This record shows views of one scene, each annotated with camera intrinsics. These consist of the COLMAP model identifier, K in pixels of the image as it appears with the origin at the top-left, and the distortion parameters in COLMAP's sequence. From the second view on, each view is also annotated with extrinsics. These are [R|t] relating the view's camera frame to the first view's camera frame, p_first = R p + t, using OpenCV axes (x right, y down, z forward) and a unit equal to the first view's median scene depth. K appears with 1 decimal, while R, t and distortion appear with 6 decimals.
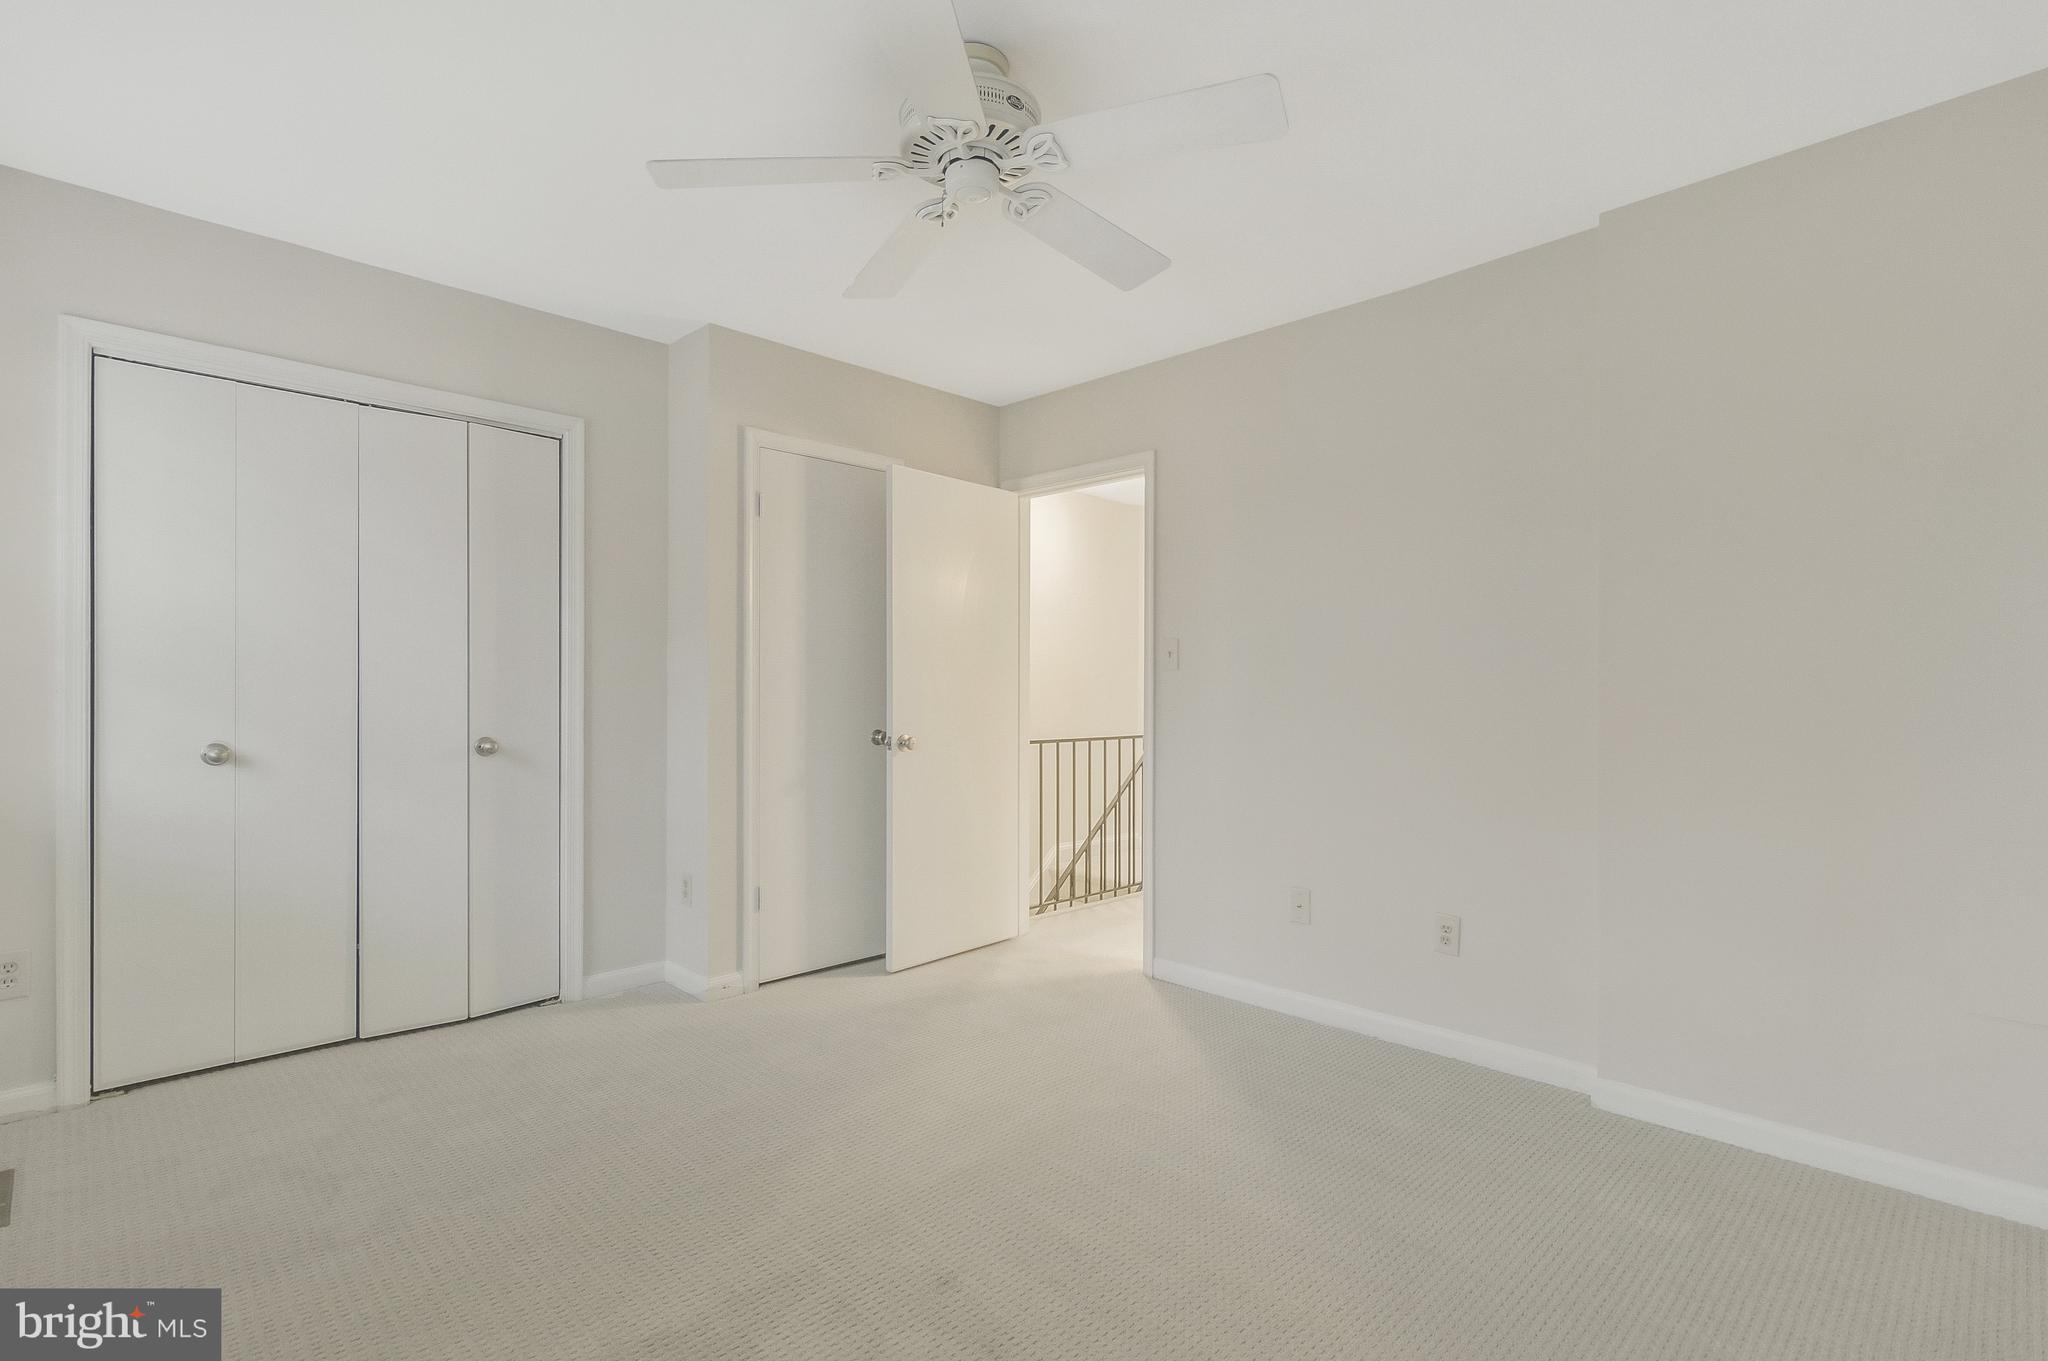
lens RADIAL K [[925.7, 0, 1022.5], [0, 925.7, 672.8], [0, 0, 1]] dist [-0.000279, -0.000078]
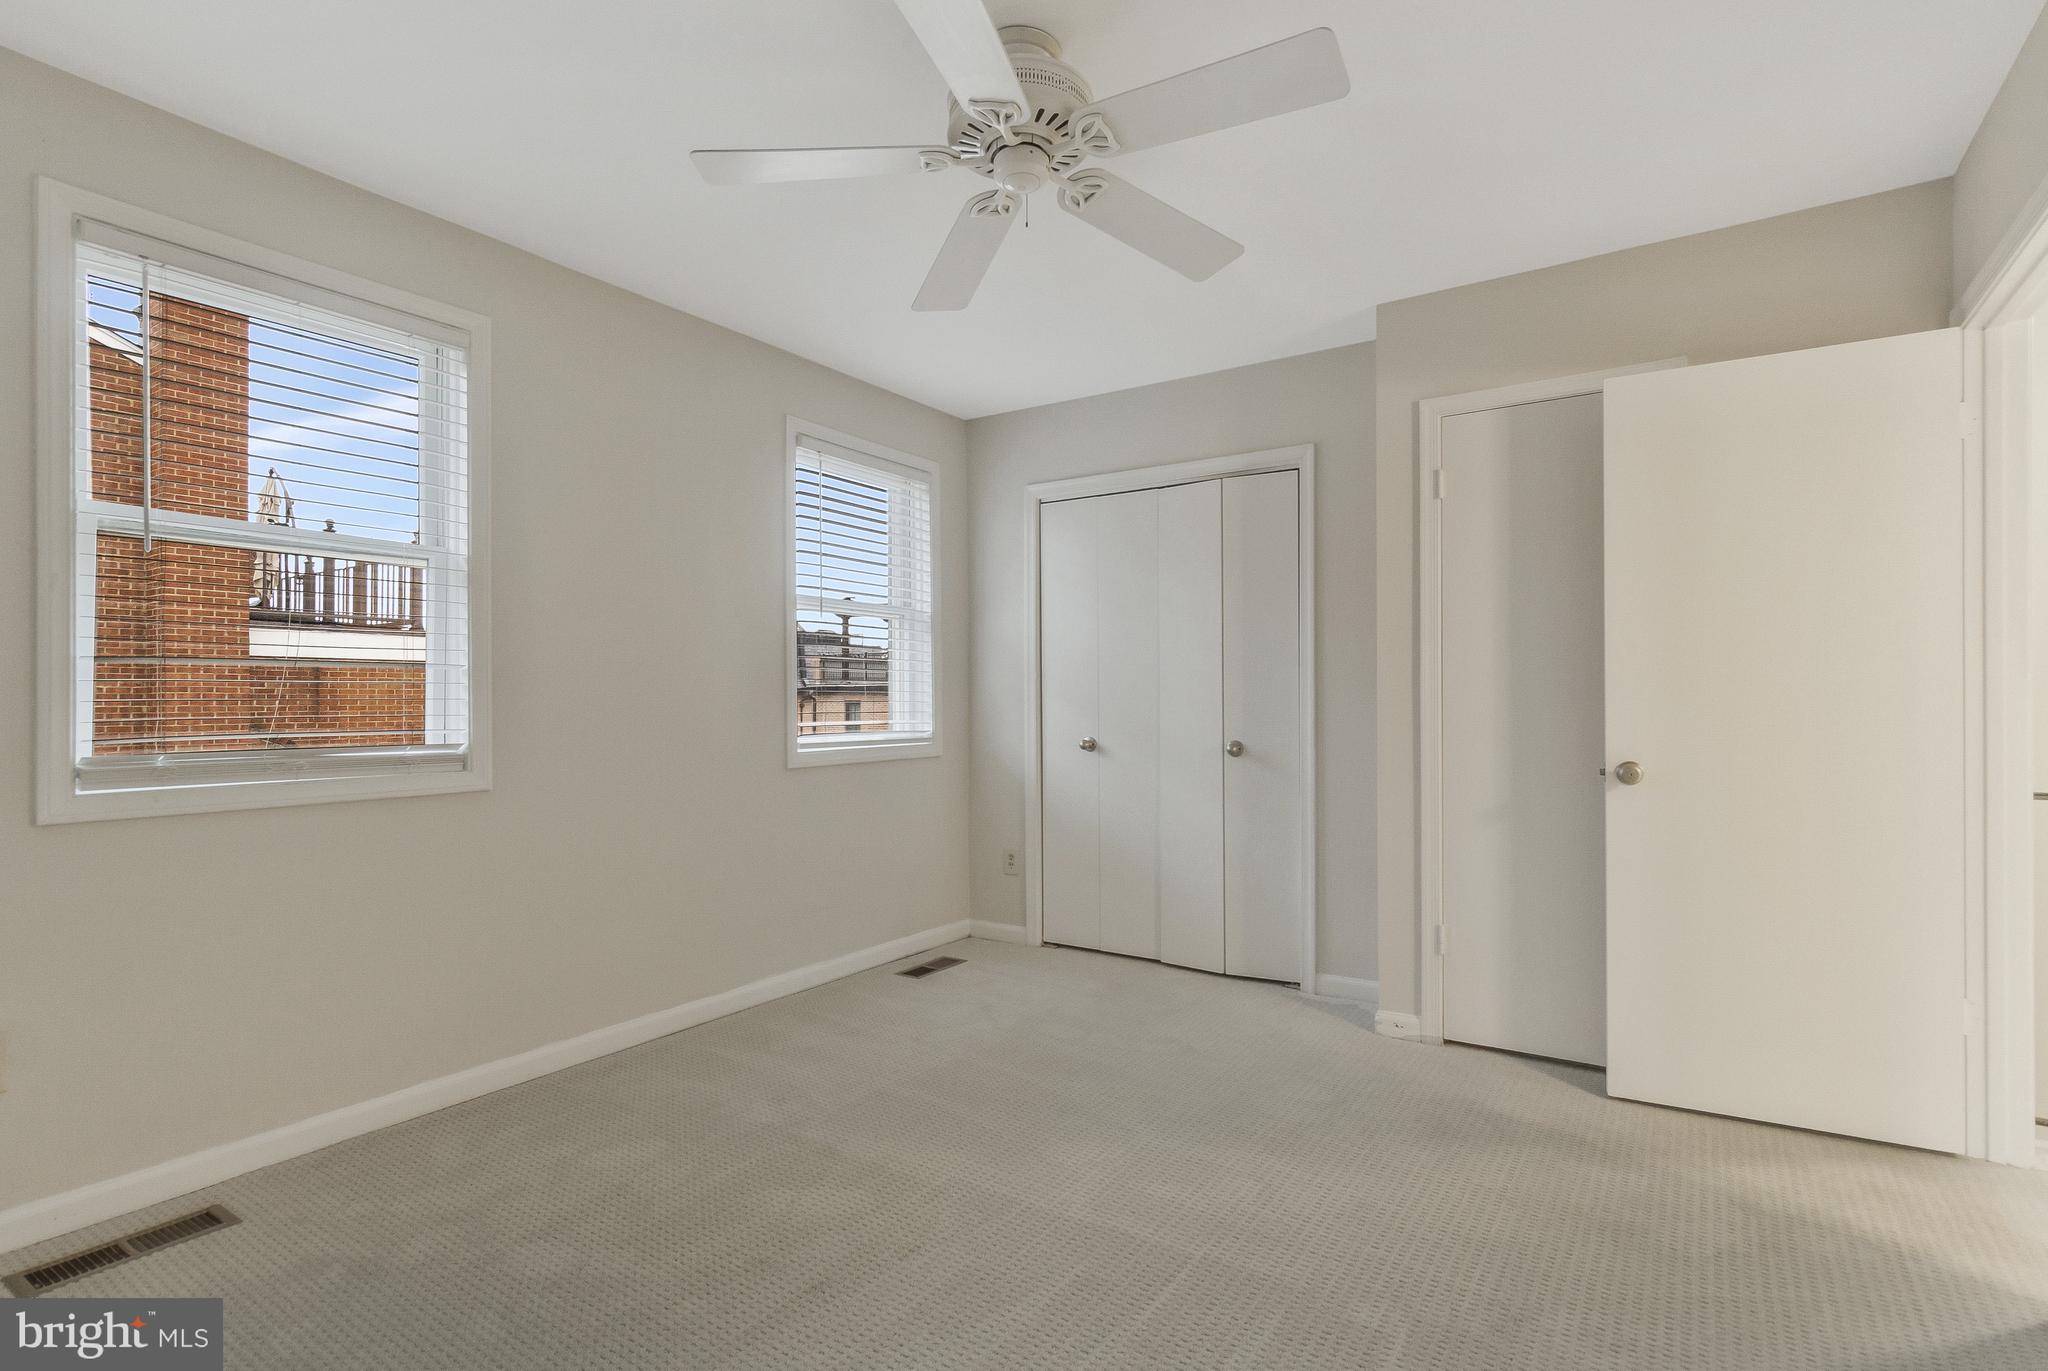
lens RADIAL K [[966.4, 0, 1024.0], [0, 966.4, 685.5], [0, 0, 1]] dist [-0.002498, -0.000581]
pose [[0.213094, -0.024902, -0.976714, 0.535774], [0.014951, 0.999641, -0.022225, 0.021615], [0.976917, -0.009867, 0.213390, 0.449432]]
